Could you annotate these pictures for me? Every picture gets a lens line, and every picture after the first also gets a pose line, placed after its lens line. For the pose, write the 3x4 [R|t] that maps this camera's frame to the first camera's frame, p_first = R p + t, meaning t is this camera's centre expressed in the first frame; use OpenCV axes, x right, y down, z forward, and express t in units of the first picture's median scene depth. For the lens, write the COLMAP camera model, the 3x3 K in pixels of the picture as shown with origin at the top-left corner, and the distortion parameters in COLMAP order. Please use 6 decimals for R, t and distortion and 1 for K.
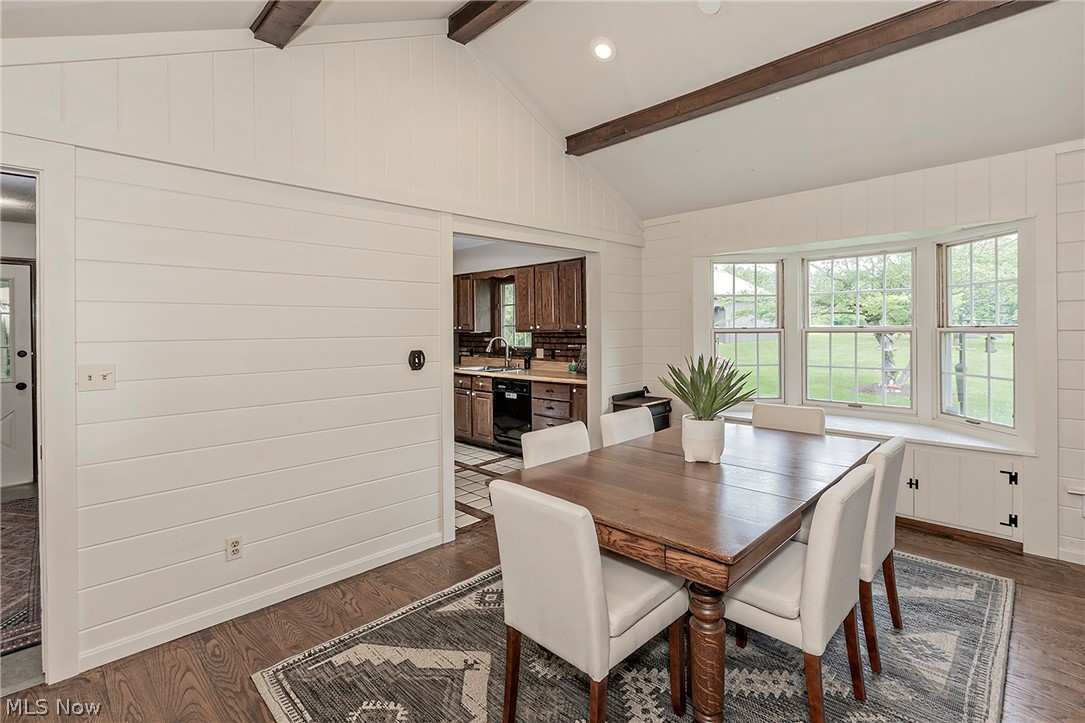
lens RADIAL K [[496.0, 0, 590.1], [0, 496.0, 320.0], [0, 0, 1]] dist [0.000917, -0.002207]
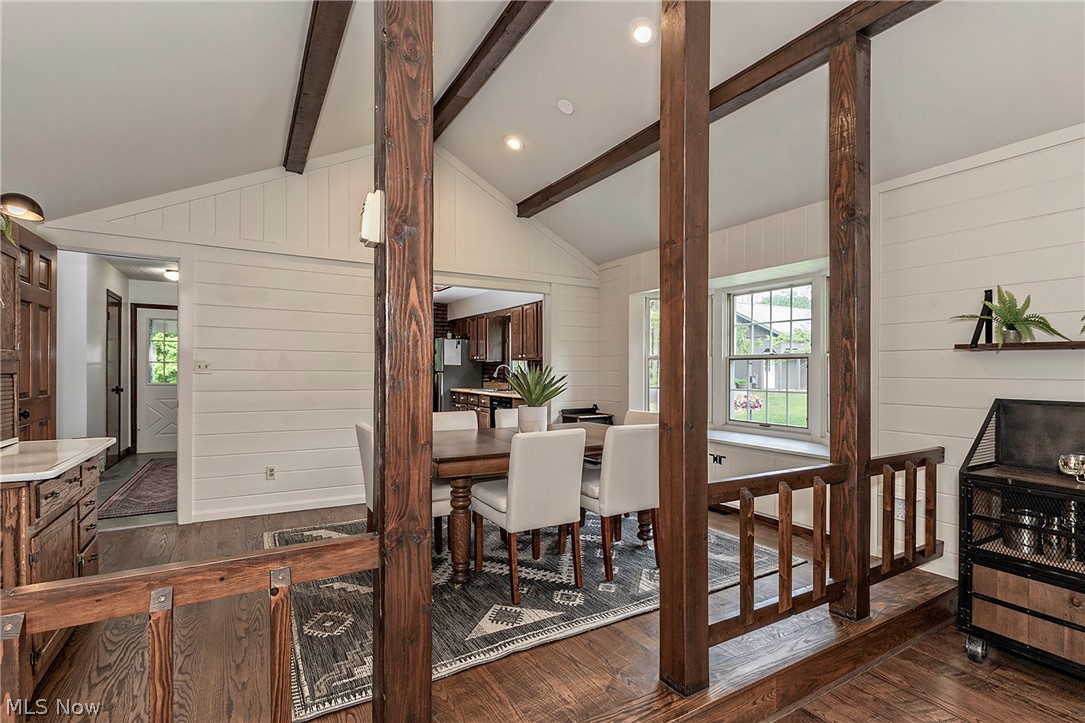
lens RADIAL K [[496.0, 0, 545.0], [0, 496.0, 366.6], [0, 0, 1]] dist [0.000917, -0.002207]
pose [[0.954247, 0.014013, -0.298689, 0.757598], [-0.013555, 0.999902, 0.003602, 0.086267], [0.298711, 0.000611, 0.954344, -0.381687]]
